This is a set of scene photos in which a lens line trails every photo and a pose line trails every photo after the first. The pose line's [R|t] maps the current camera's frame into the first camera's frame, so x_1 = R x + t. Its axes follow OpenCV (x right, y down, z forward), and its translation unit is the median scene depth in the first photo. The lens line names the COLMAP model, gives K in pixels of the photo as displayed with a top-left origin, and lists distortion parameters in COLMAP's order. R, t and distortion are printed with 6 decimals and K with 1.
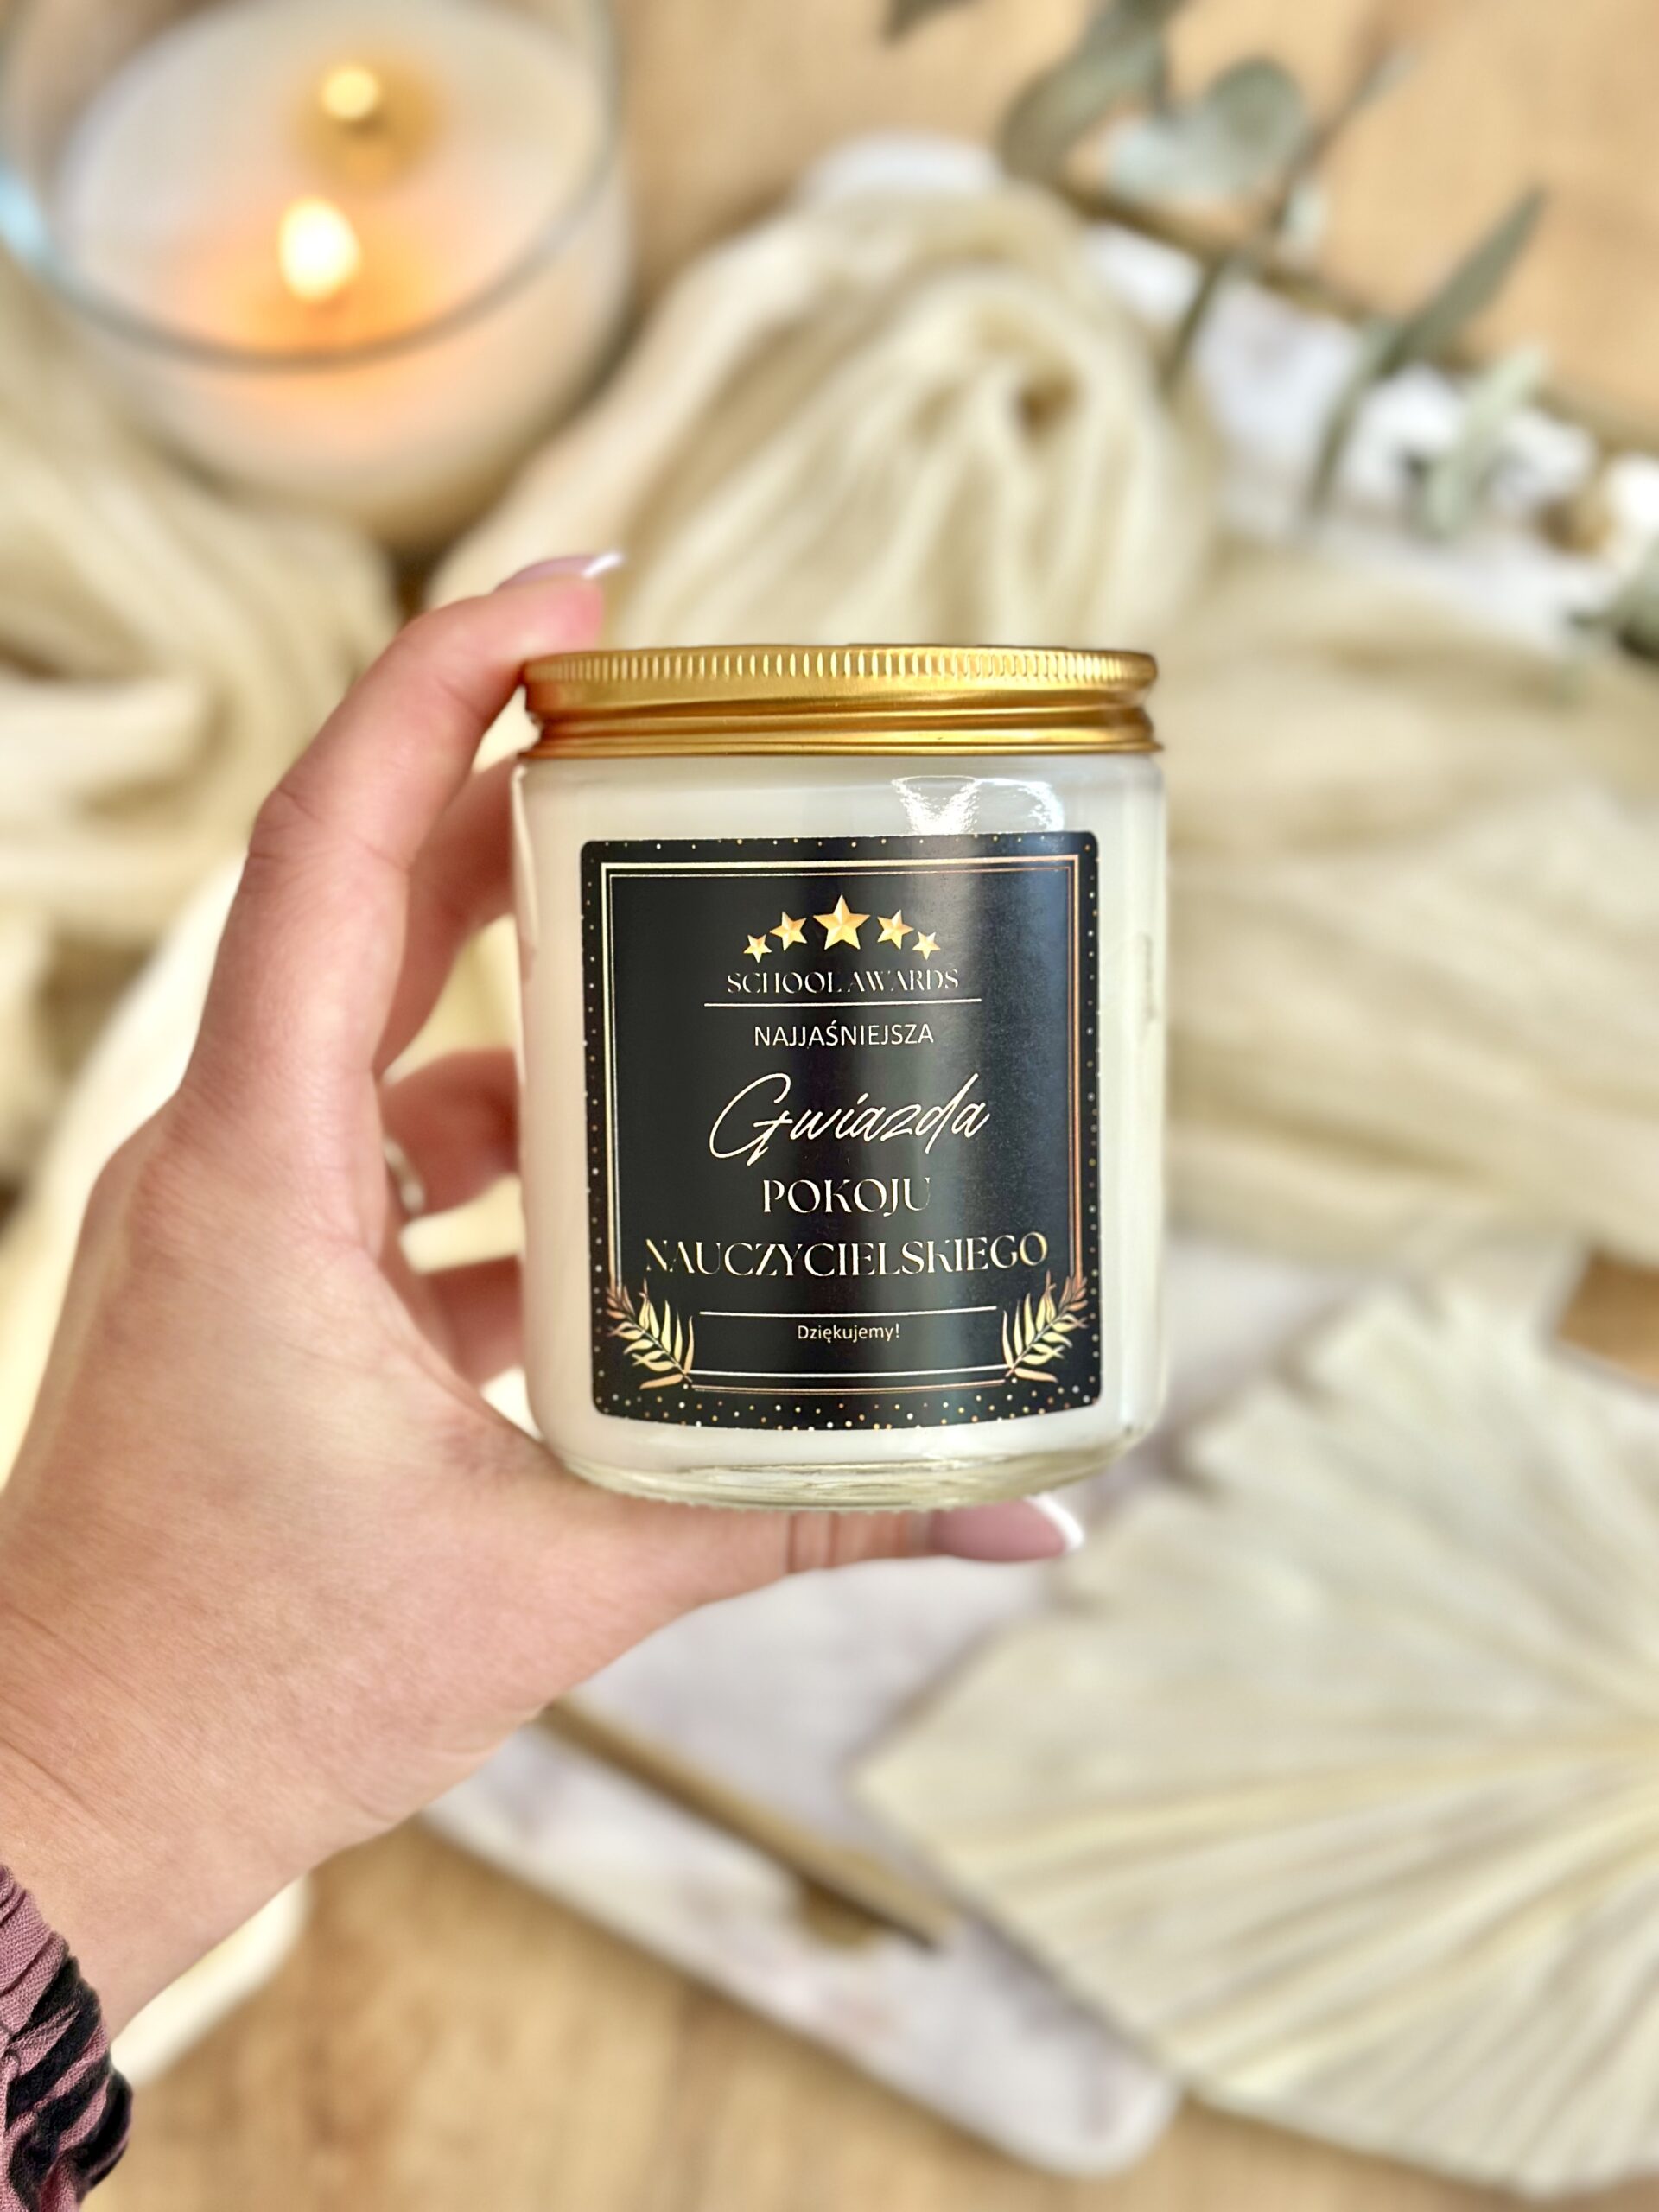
lens RADIAL K [[3188.0, 0, 822.0], [0, 3188.0, 1165.3], [0, 0, 1]] dist [0.212426, -0.433675]
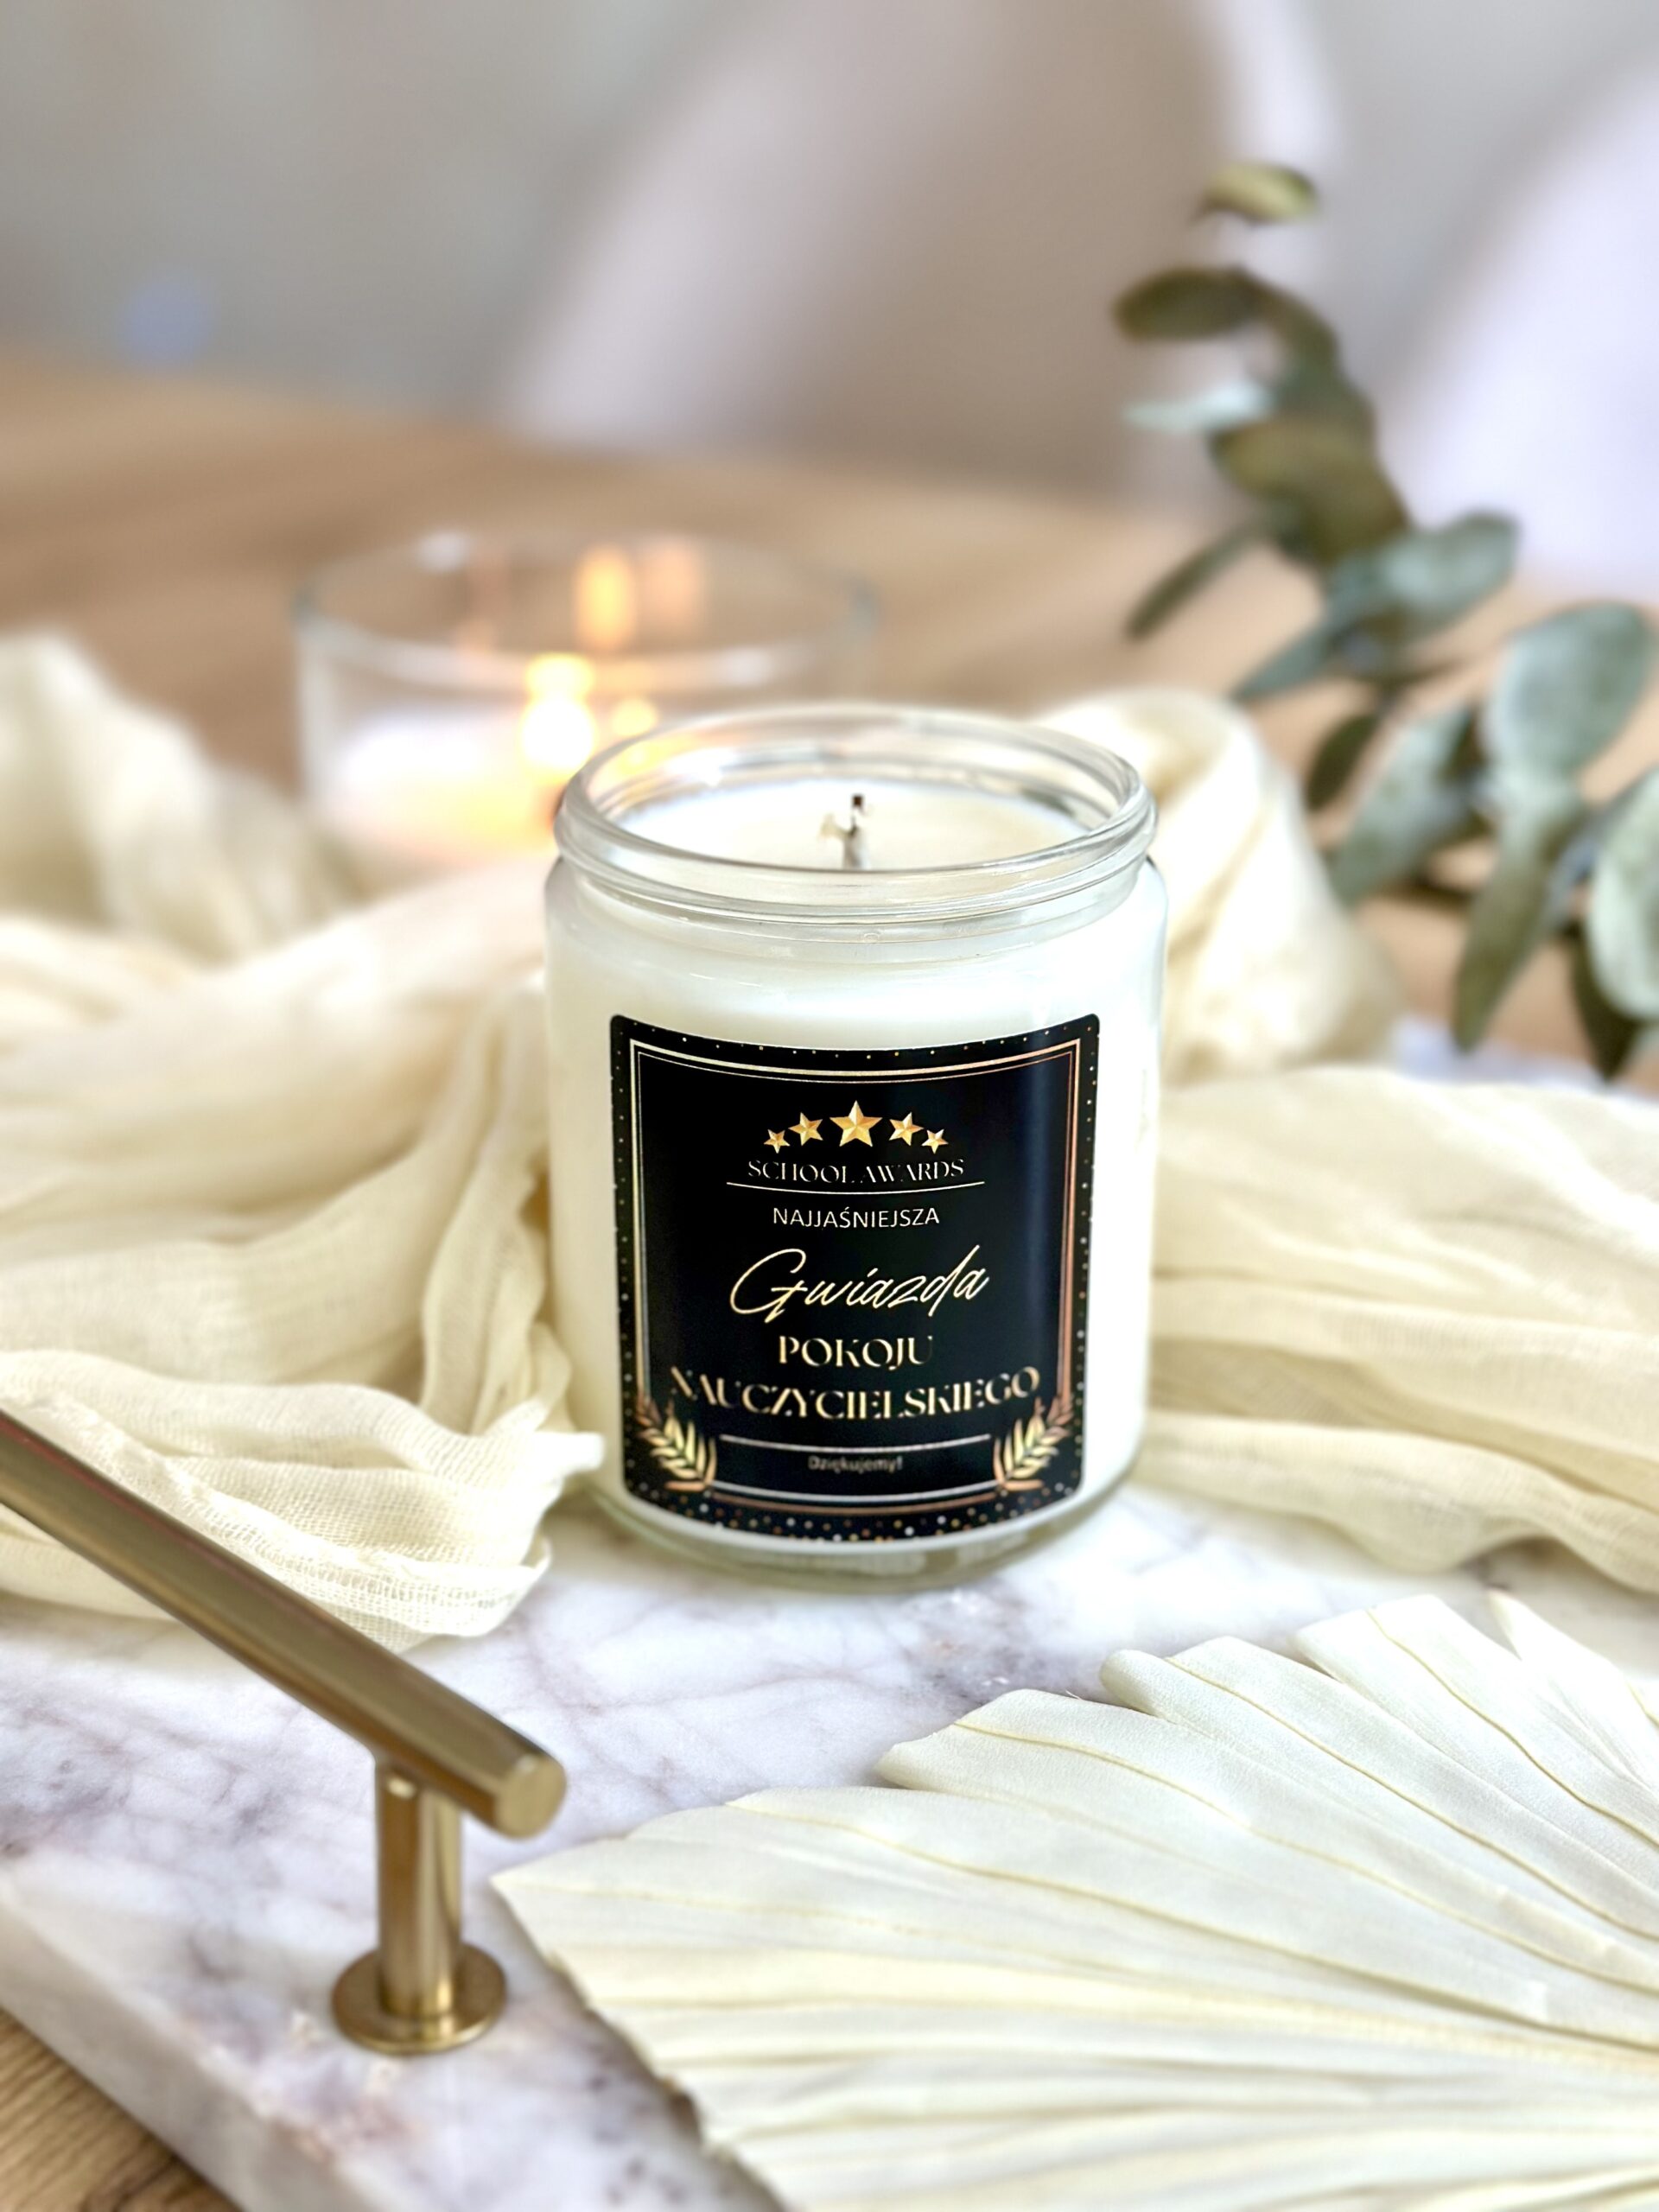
lens RADIAL K [[3188.0, 0, 822.0], [0, 3188.0, 1165.3], [0, 0, 1]] dist [0.212426, -0.433675]
pose [[0.999892, 0.014072, 0.004237, -0.009392], [-0.014689, 0.948656, 0.315968, -0.395421], [0.000427, -0.315996, 0.948760, -0.017139]]
